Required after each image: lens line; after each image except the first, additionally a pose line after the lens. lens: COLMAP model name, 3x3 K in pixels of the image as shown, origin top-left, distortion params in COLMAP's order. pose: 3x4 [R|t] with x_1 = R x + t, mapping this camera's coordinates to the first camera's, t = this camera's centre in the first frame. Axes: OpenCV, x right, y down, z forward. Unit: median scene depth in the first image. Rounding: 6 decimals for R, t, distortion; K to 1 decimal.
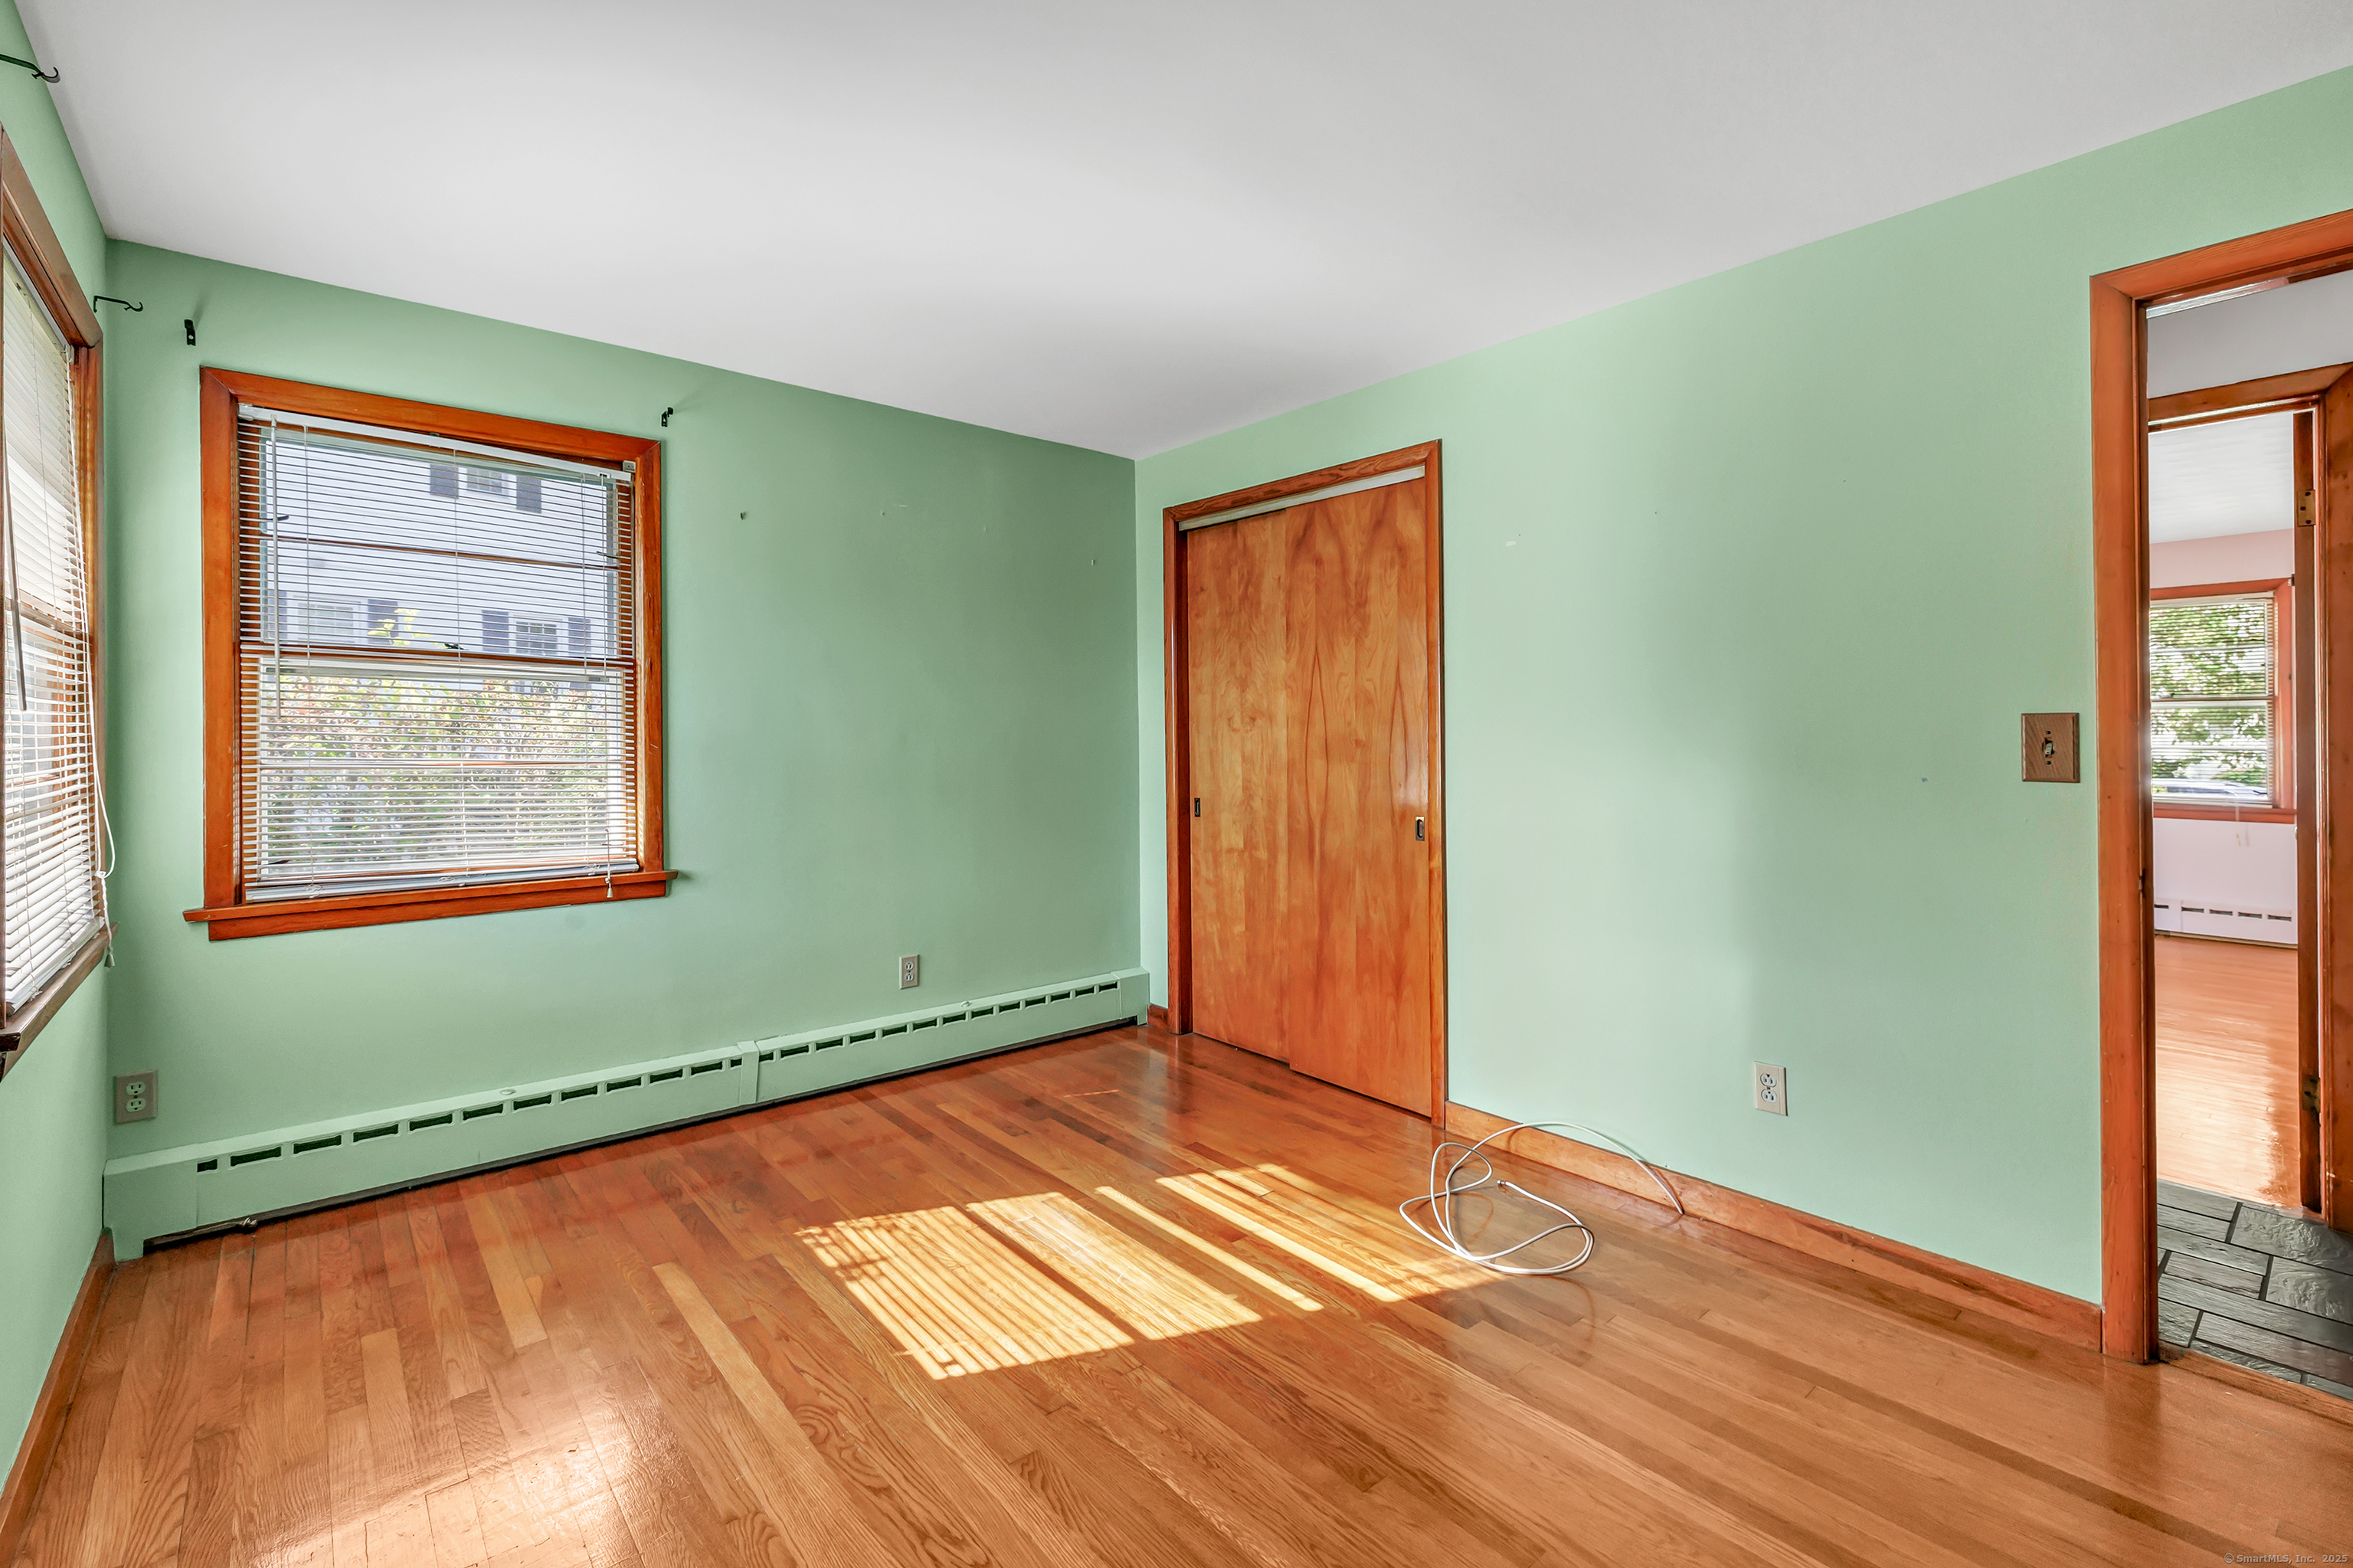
lens RADIAL K [[1033.3, 0, 1175.1], [0, 1033.3, 745.5], [0, 0, 1]] dist [0.000700, 0.000206]
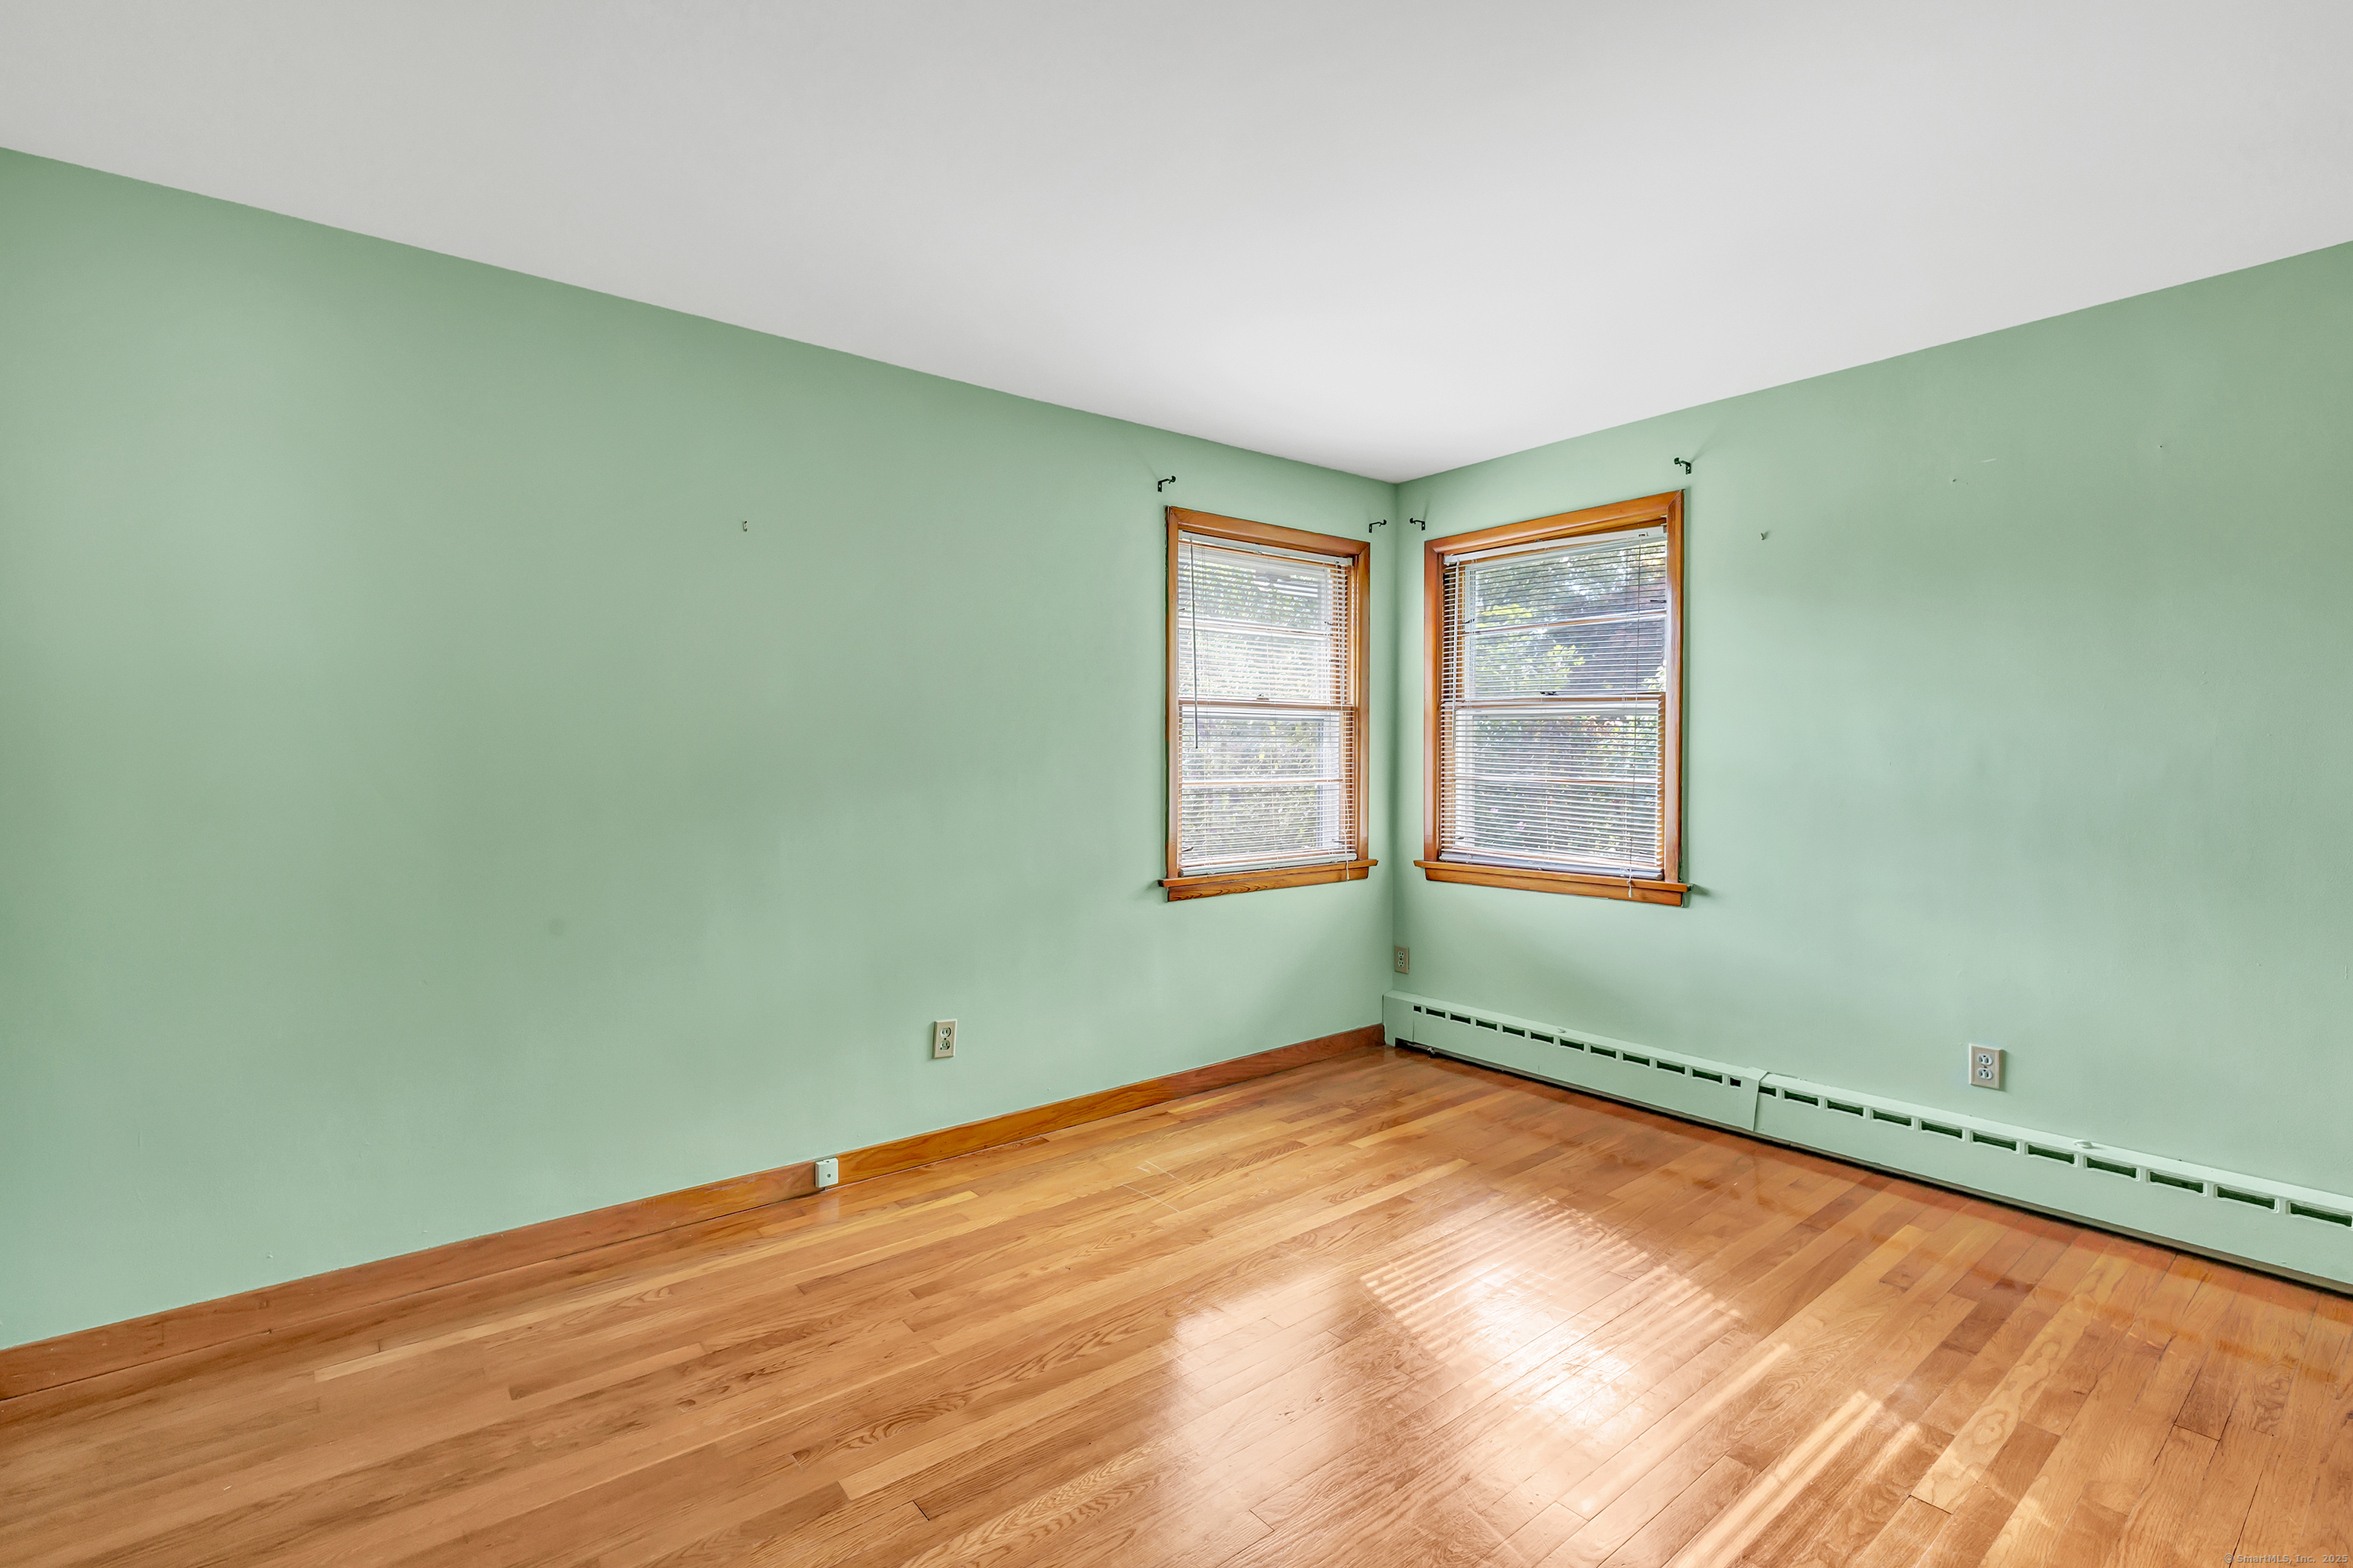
lens RADIAL K [[1071.1, 0, 1168.1], [0, 1071.1, 779.3], [0, 0, 1]] dist [-0.000218, 0.000010]
pose [[-0.031142, 0.028439, -0.999110, 0.694530], [-0.002296, 0.999590, 0.028524, -0.021290], [0.999512, 0.003182, -0.031064, 0.520901]]
